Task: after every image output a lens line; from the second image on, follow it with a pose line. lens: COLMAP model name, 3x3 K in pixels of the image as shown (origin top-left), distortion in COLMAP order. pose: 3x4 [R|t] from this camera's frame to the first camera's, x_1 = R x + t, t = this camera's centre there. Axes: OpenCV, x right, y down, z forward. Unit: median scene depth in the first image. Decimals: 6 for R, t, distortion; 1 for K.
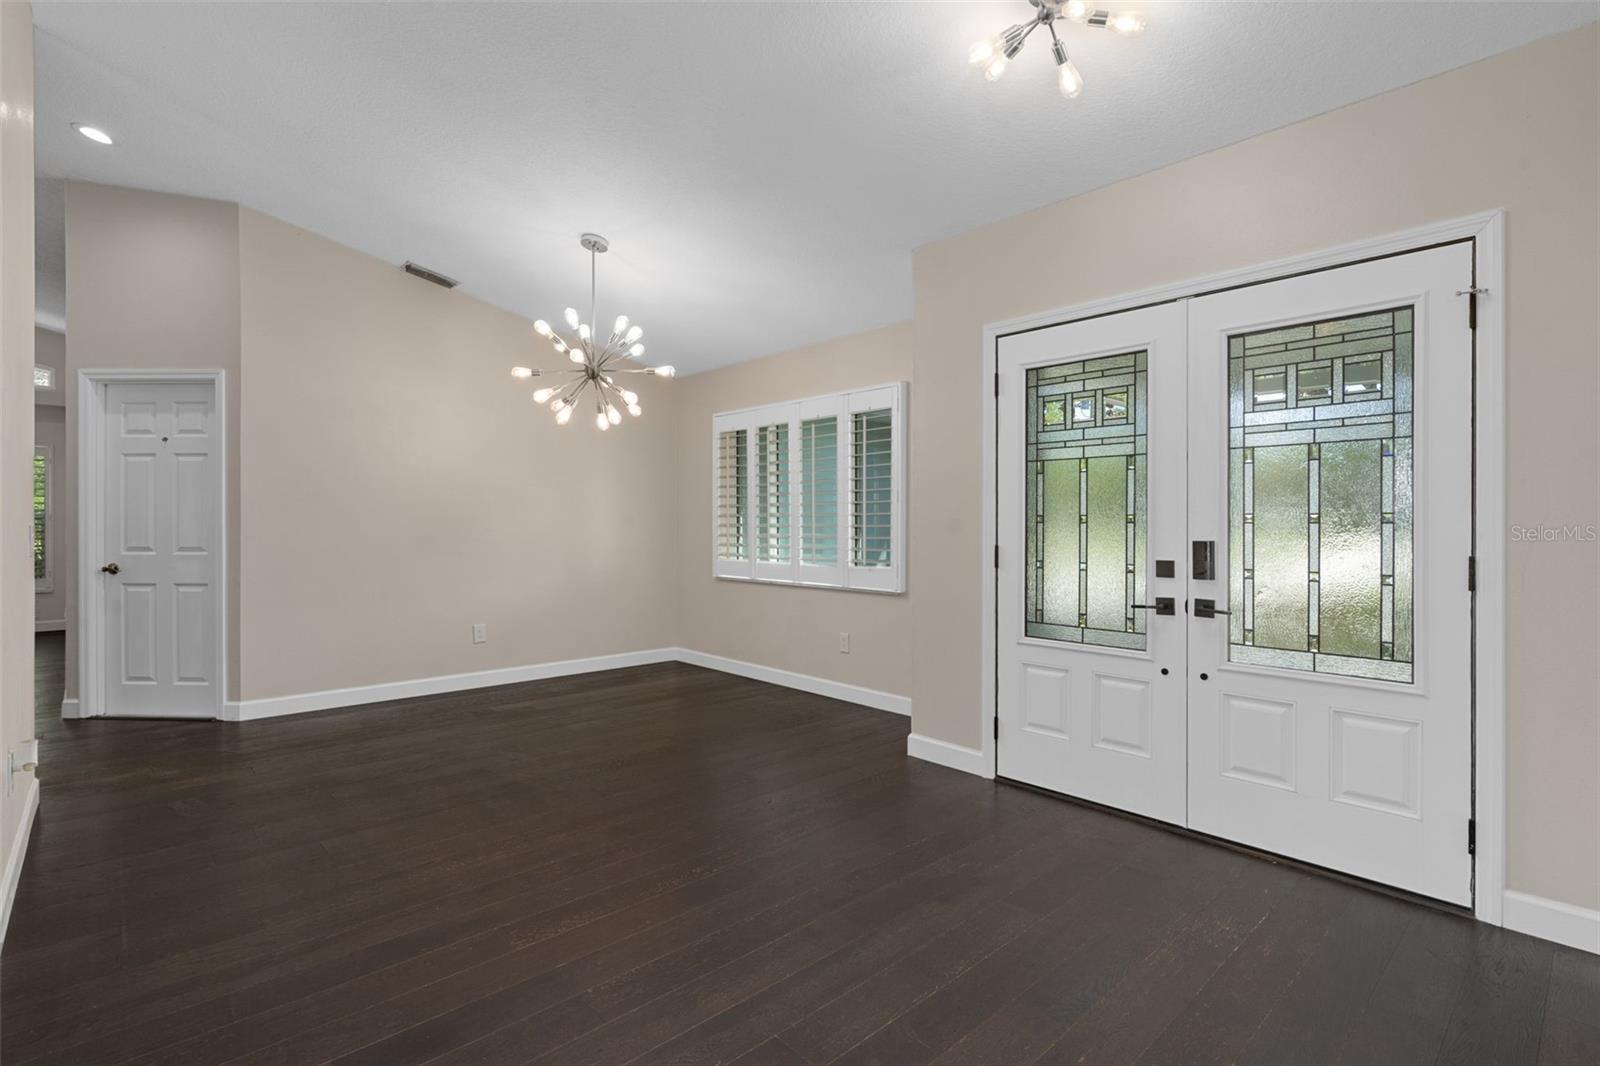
lens RADIAL K [[761.4, 0, 789.4], [0, 761.4, 525.5], [0, 0, 1]] dist [0.002736, 0.000595]
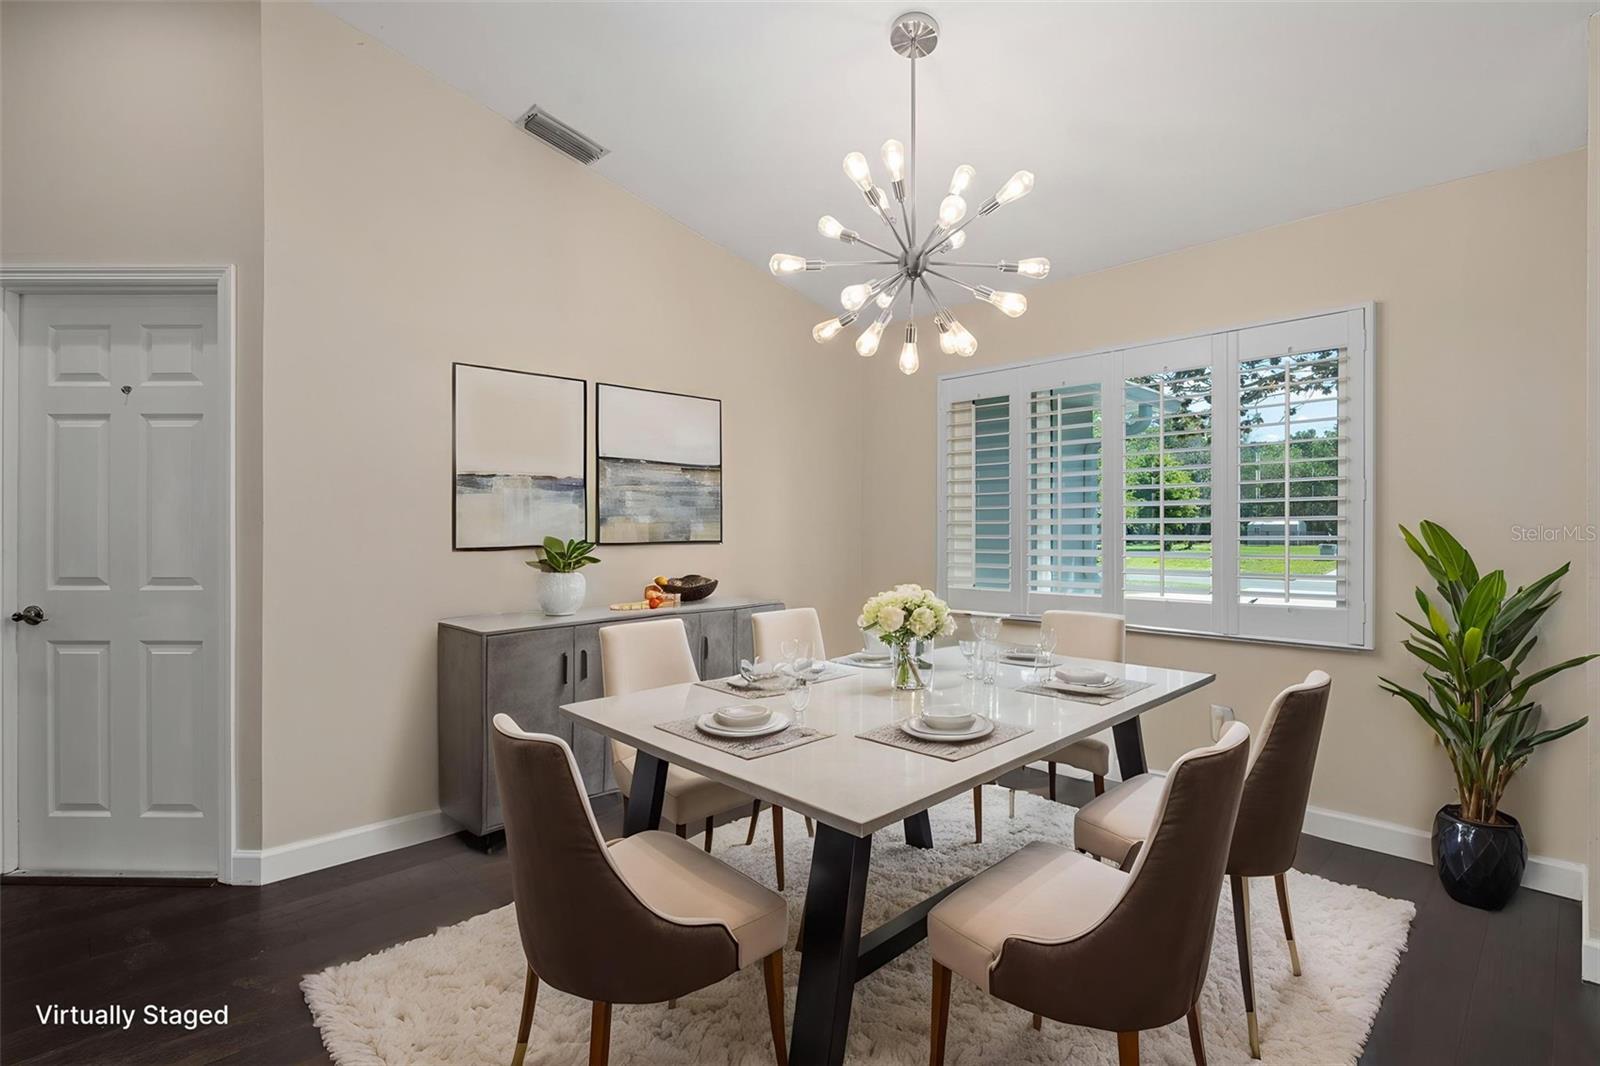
lens RADIAL K [[784.3, 0, 800.0], [0, 784.3, 533.0], [0, 0, 1]] dist [0.000955, -0.000017]
pose [[0.999557, -0.000034, 0.029774, -0.334840], [0.000089, 0.999998, -0.001857, -0.003878], [-0.029773, 0.001858, 0.999555, 0.401439]]
